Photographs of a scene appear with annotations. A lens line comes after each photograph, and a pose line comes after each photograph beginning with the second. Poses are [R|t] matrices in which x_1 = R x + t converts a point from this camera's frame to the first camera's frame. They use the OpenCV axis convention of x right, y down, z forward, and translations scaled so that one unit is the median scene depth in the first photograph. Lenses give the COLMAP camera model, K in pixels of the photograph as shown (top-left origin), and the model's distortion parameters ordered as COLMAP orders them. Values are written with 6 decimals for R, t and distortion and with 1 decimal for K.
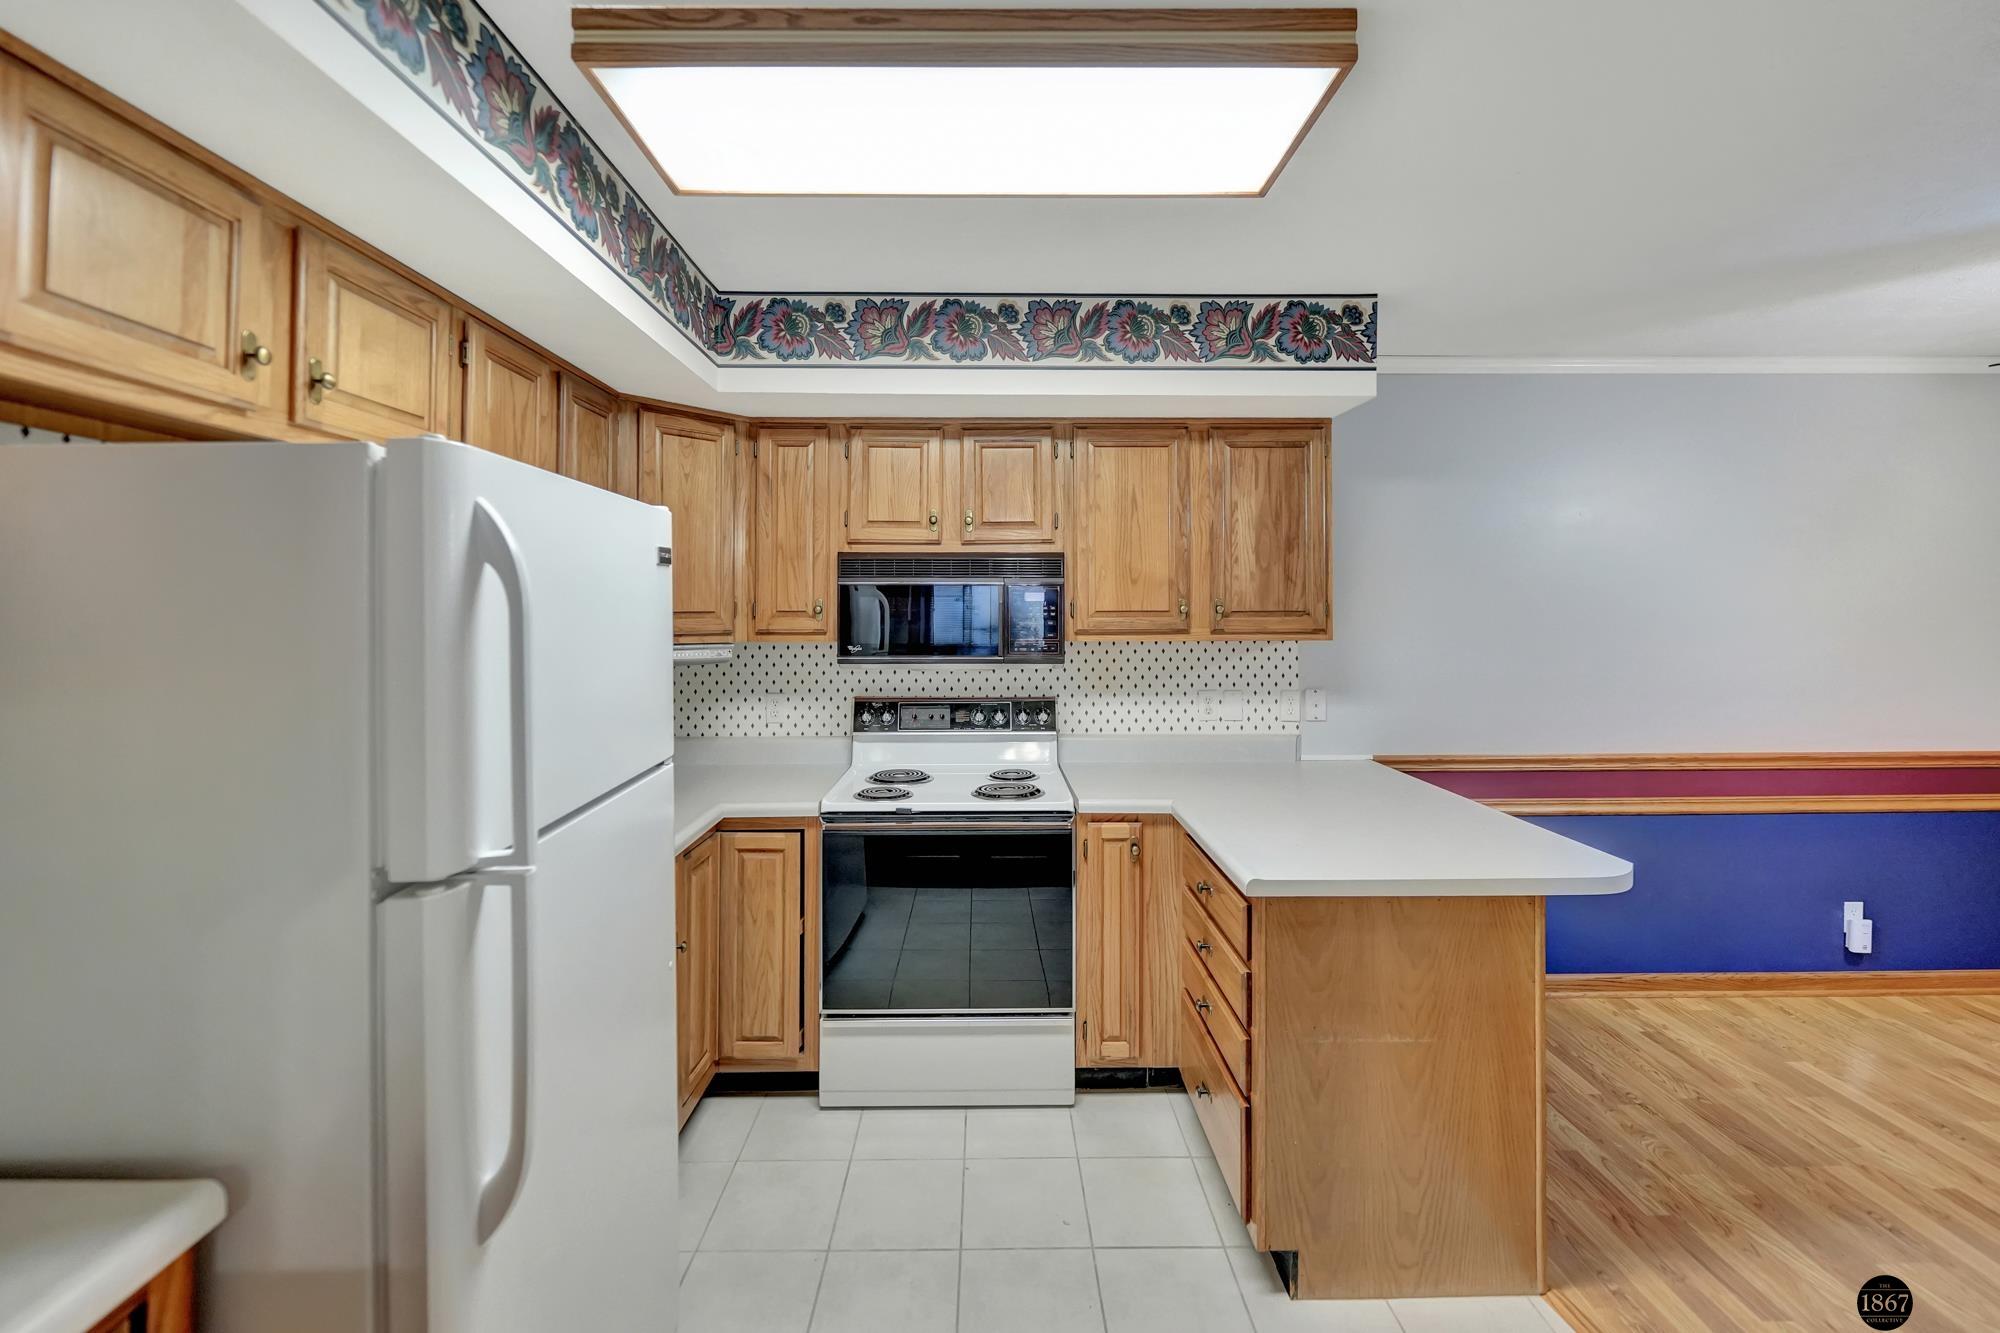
lens RADIAL K [[803.9, 0, 994.5], [0, 803.9, 594.2], [0, 0, 1]] dist [-0.002530, -0.000180]
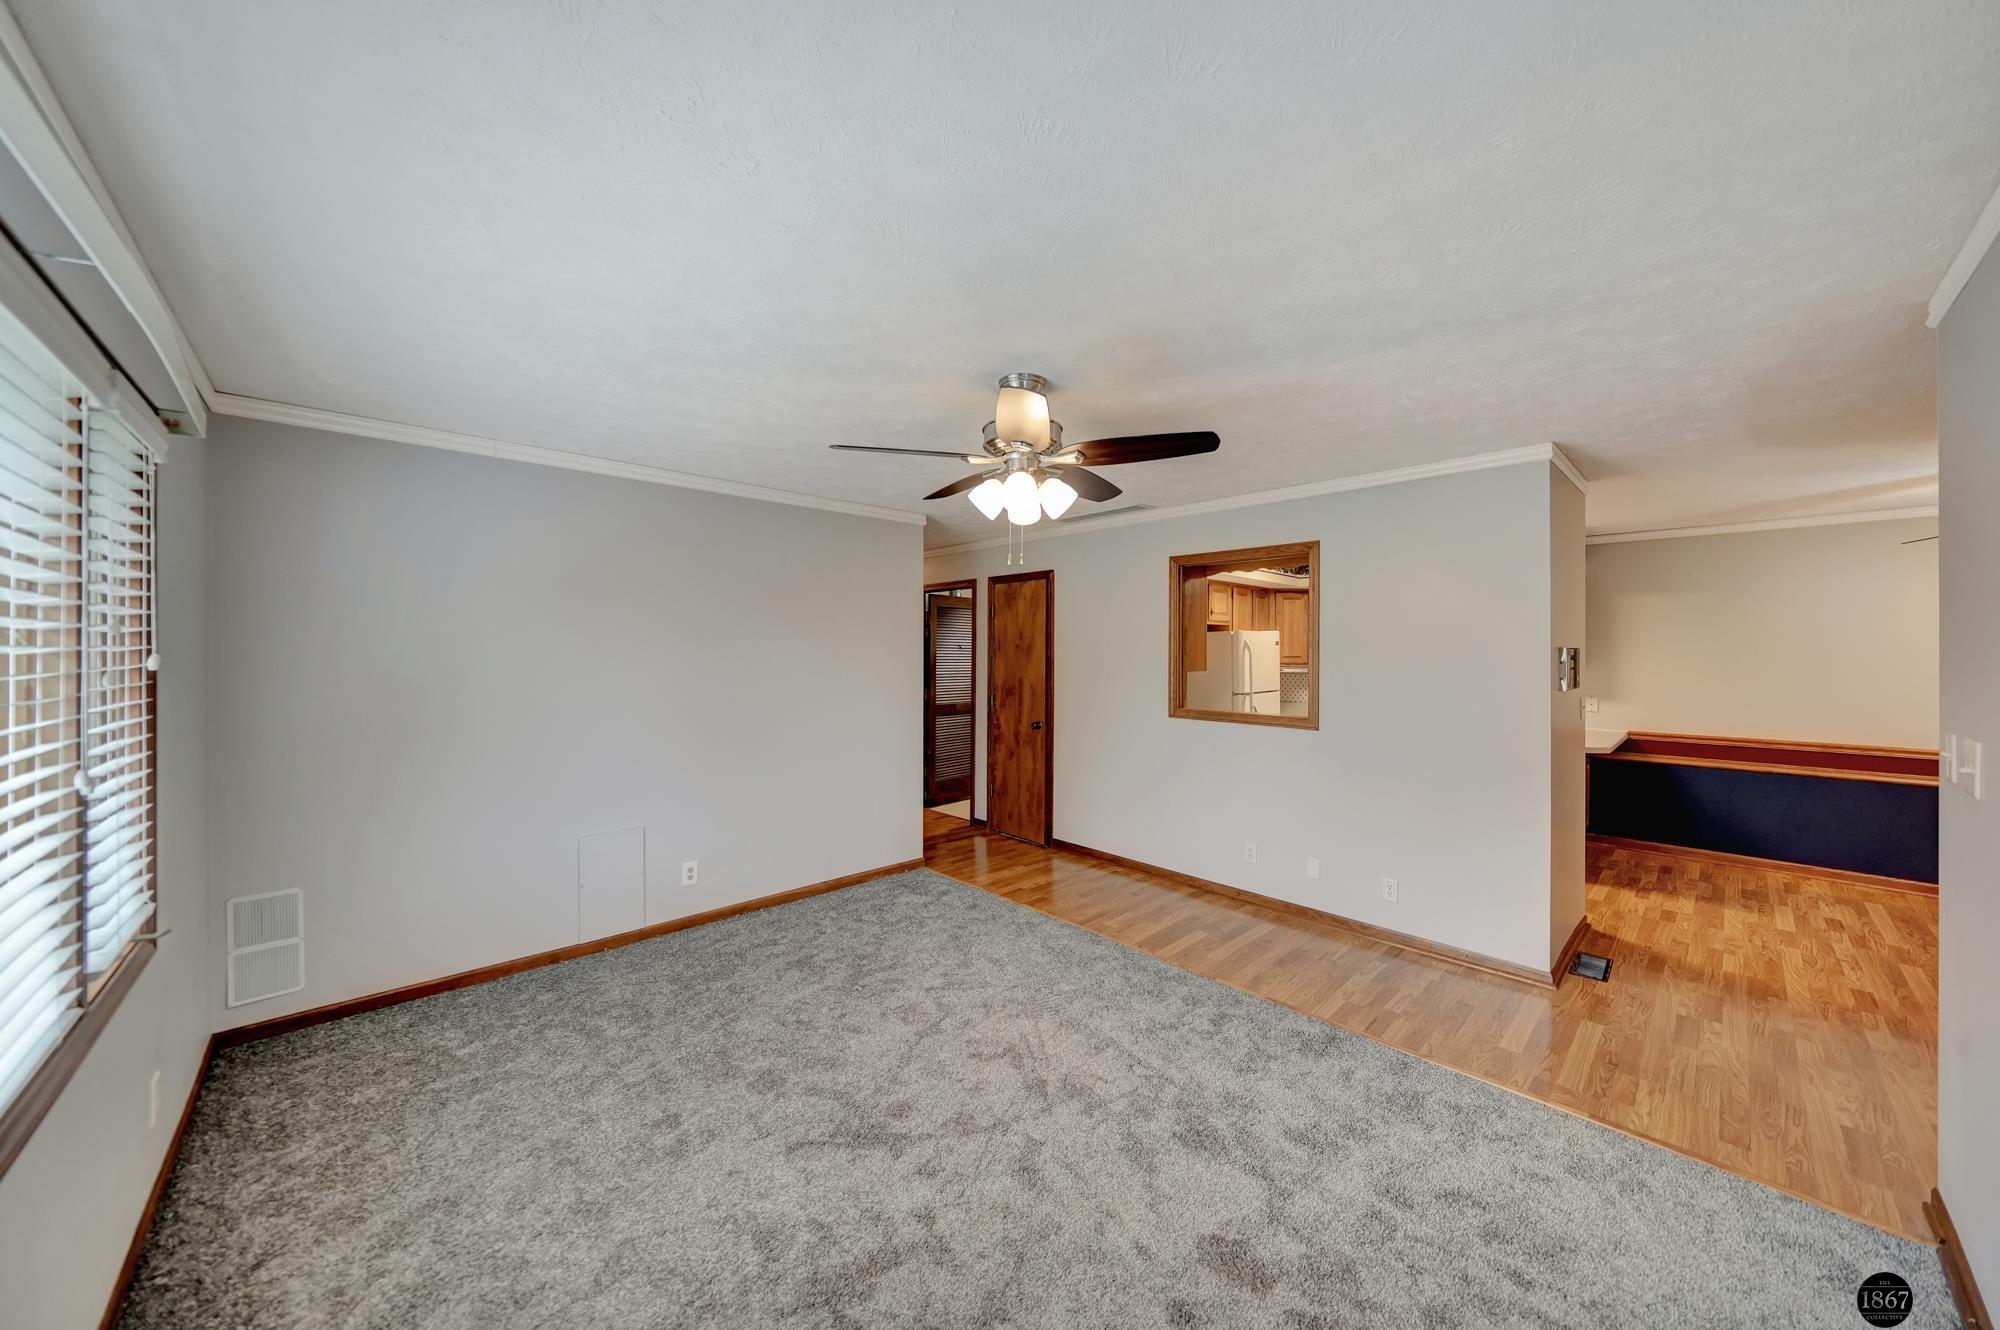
lens RADIAL K [[685.7, 0, 999.5], [0, 685.7, 651.2], [0, 0, 1]] dist [-0.007564, 0.000104]
pose [[0.673104, 0.004042, -0.739537, 0.805137], [0.003997, 0.999951, 0.009103, -0.026566], [0.739537, -0.009084, 0.673054, -1.591254]]
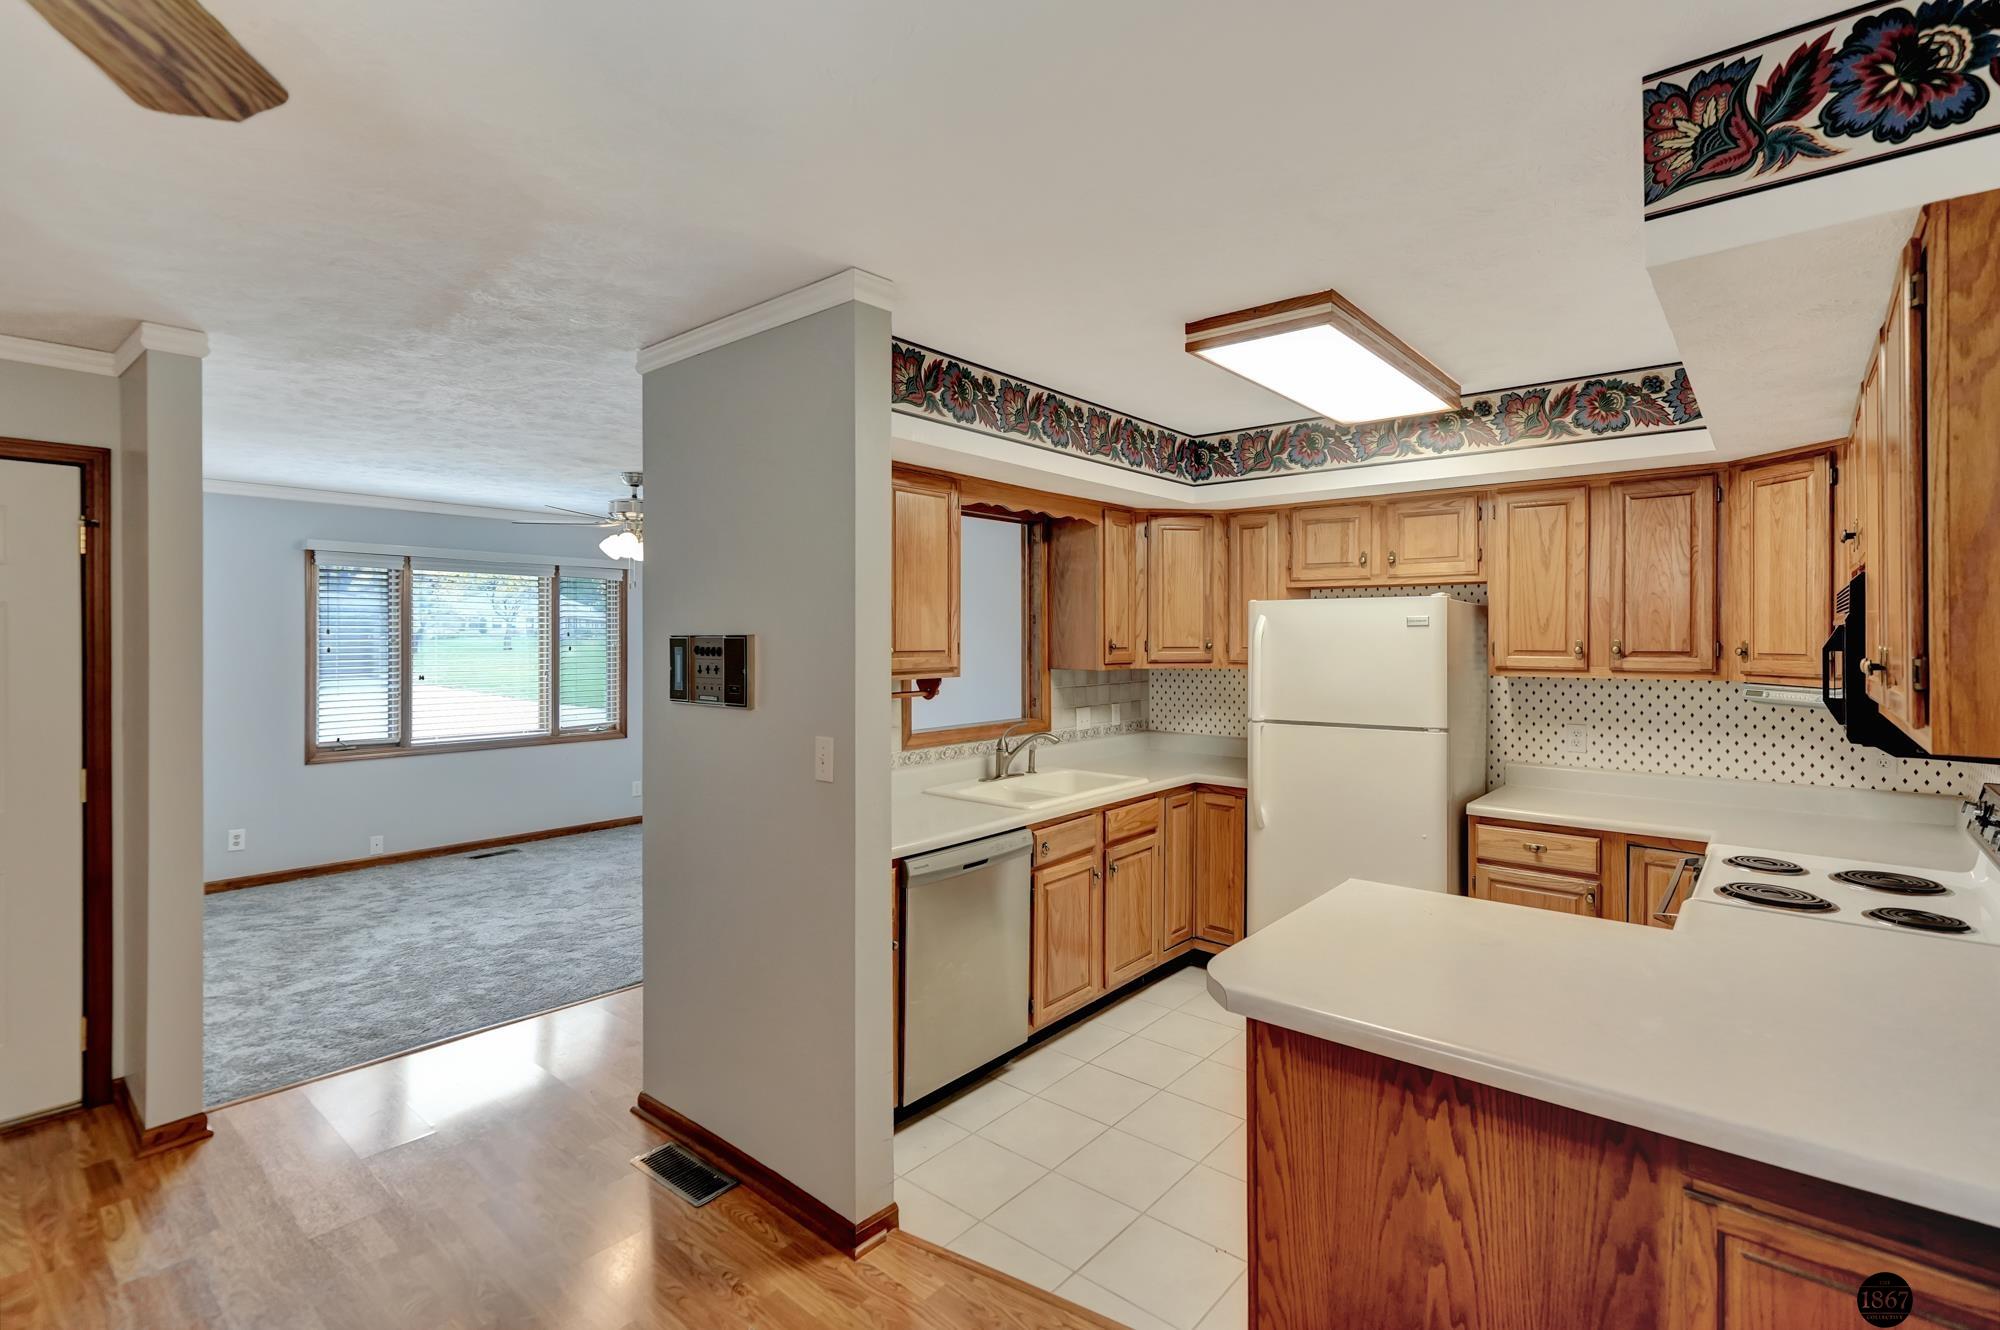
lens RADIAL K [[930.5, 0, 1012.7], [0, 930.5, 636.2], [0, 0, 1]] dist [0.000609, -0.000214]
pose [[-0.647803, 0.003389, -0.761800, 1.159848], [0.012222, 0.999908, -0.005945, -0.006078], [0.761710, -0.013161, -0.647785, 1.022265]]
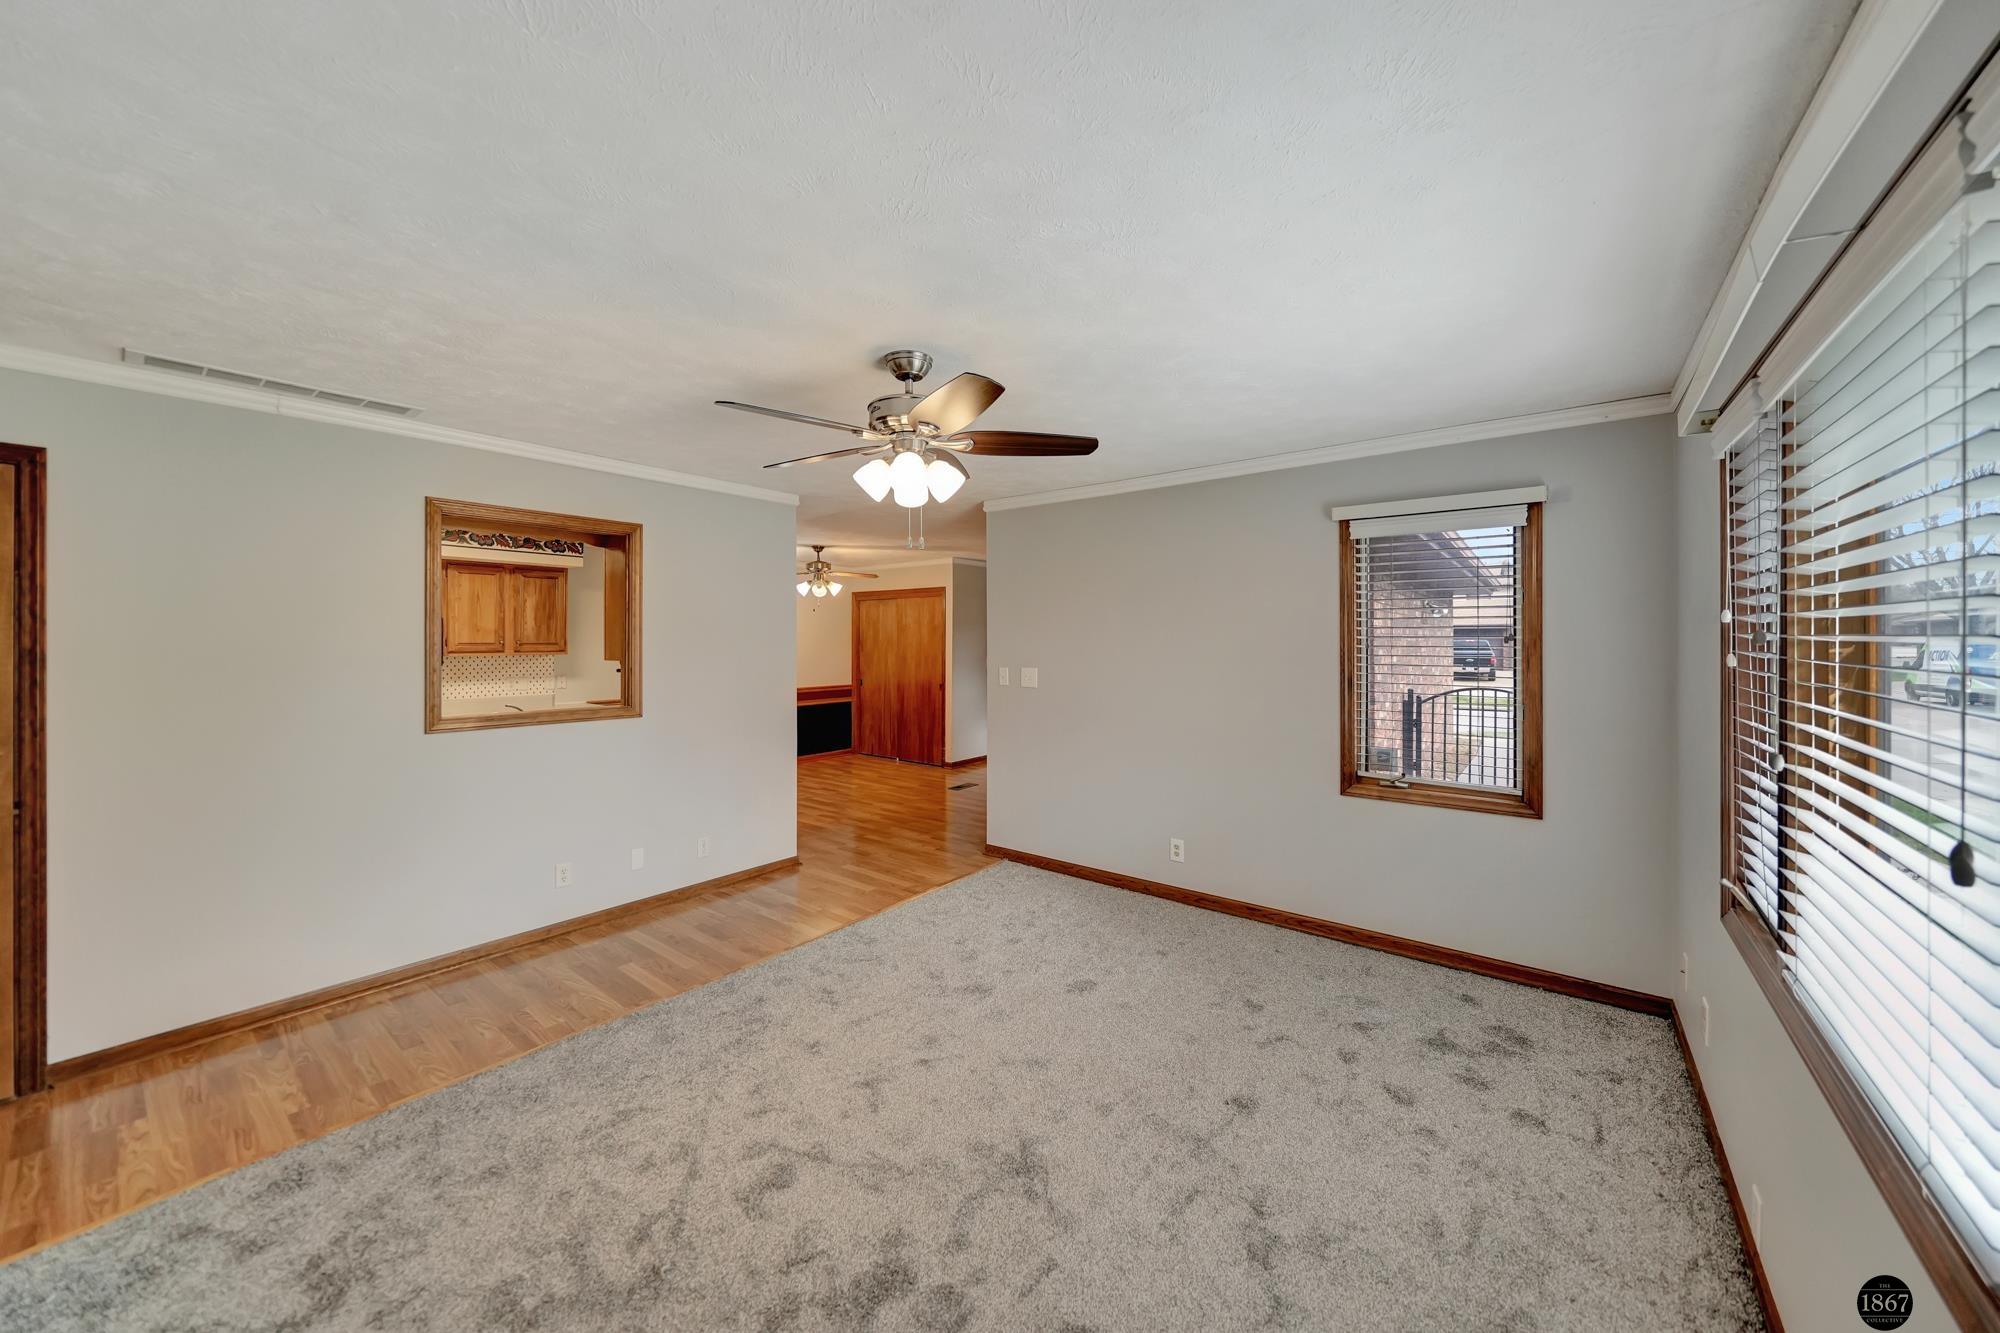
lens RADIAL K [[714.0, 0, 985.8], [0, 714.0, 640.5], [0, 0, 1]] dist [-0.008119, 0.000003]
pose [[0.635623, 0.002224, 0.771997, -0.532989], [-0.013276, 0.999879, 0.008050, -0.025185], [-0.771886, -0.015366, 0.635575, -1.617251]]
